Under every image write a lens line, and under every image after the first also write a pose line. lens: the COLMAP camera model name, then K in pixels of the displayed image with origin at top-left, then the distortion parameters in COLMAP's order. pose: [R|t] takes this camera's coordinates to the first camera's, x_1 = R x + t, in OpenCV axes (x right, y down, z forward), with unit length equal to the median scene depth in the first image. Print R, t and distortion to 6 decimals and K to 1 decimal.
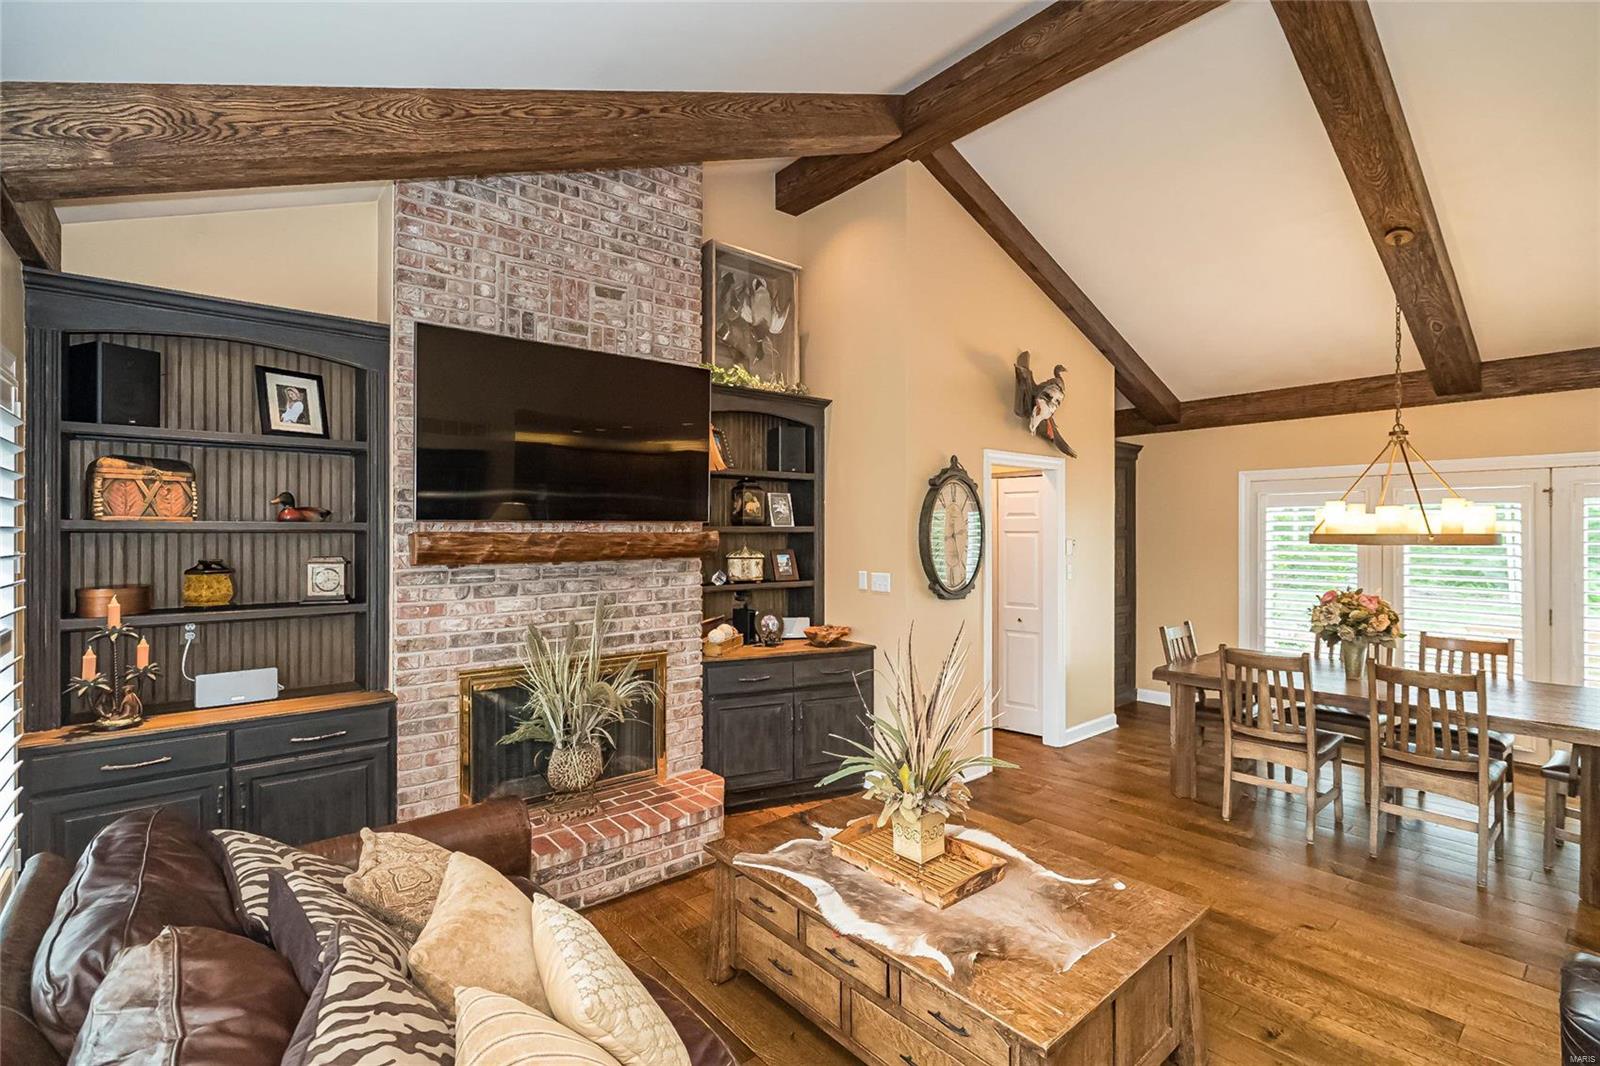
lens RADIAL K [[735.0, 0, 800.0], [0, 735.0, 533.0], [0, 0, 1]] dist [-0.000161, -0.000067]
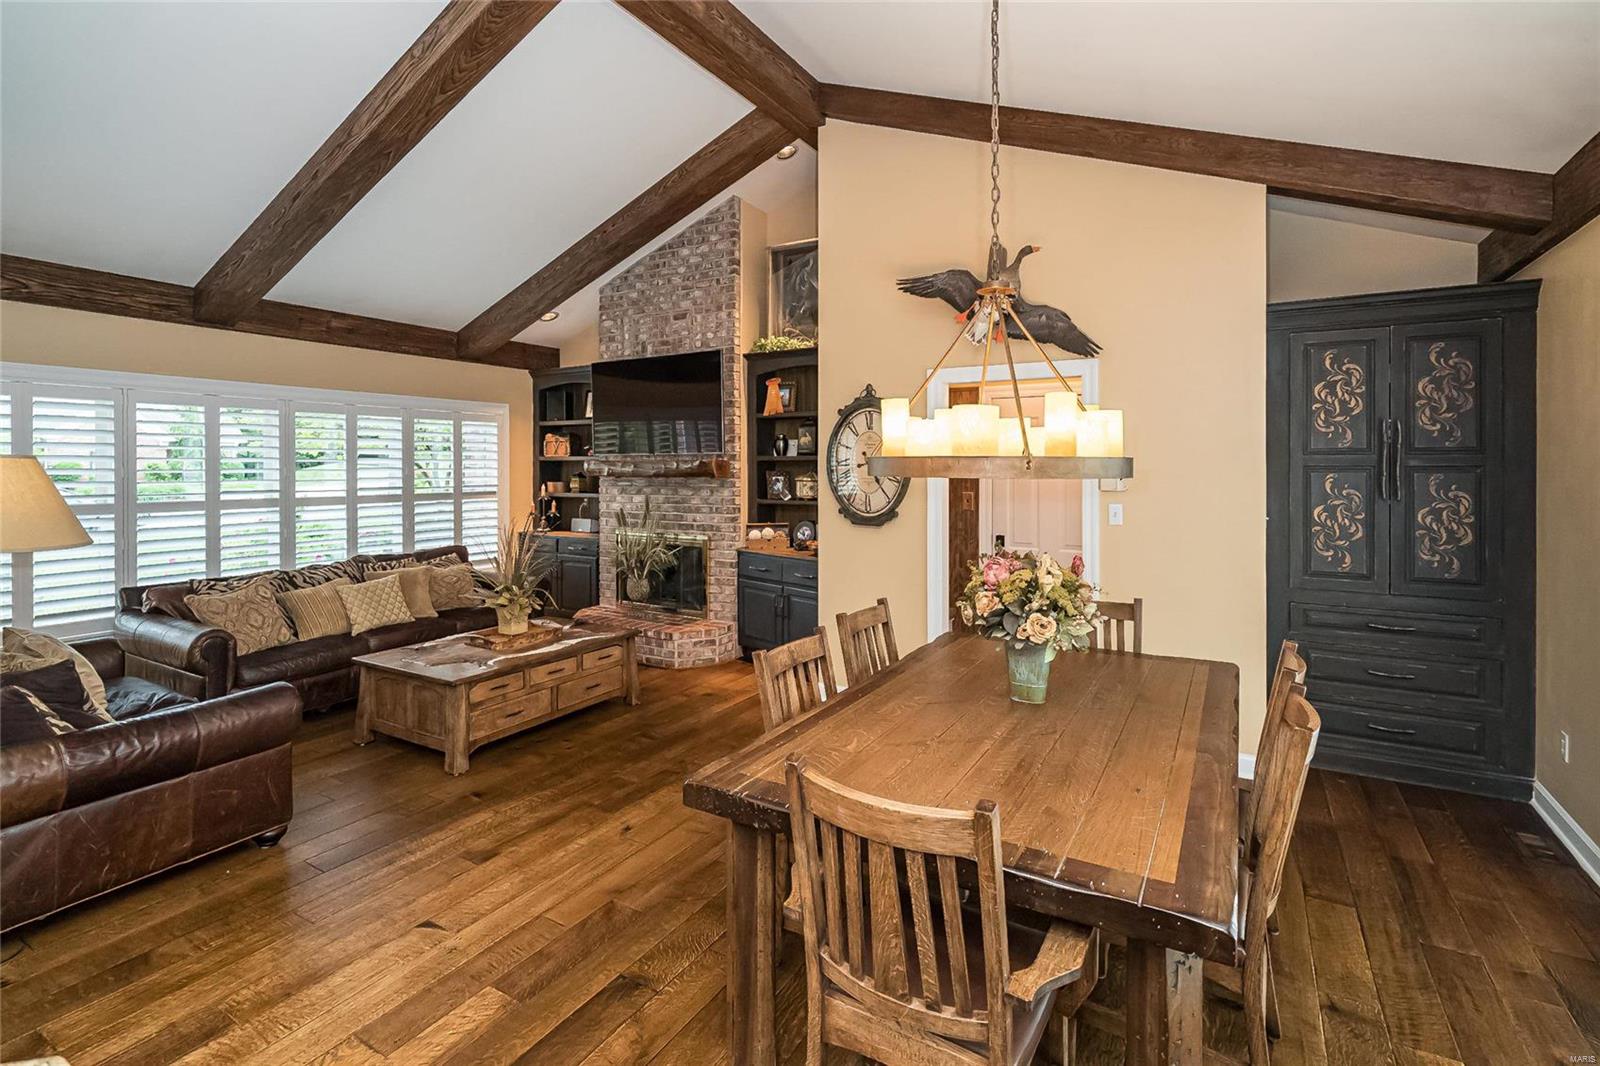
lens RADIAL K [[751.5, 0, 799.0], [0, 751.5, 472.6], [0, 0, 1]] dist [-0.000763, -0.000022]
pose [[0.315983, 0.009613, -0.948716, 1.400605], [-0.003826, 0.999953, 0.008858, 0.009713], [0.948757, 0.000831, 0.316005, 0.698328]]
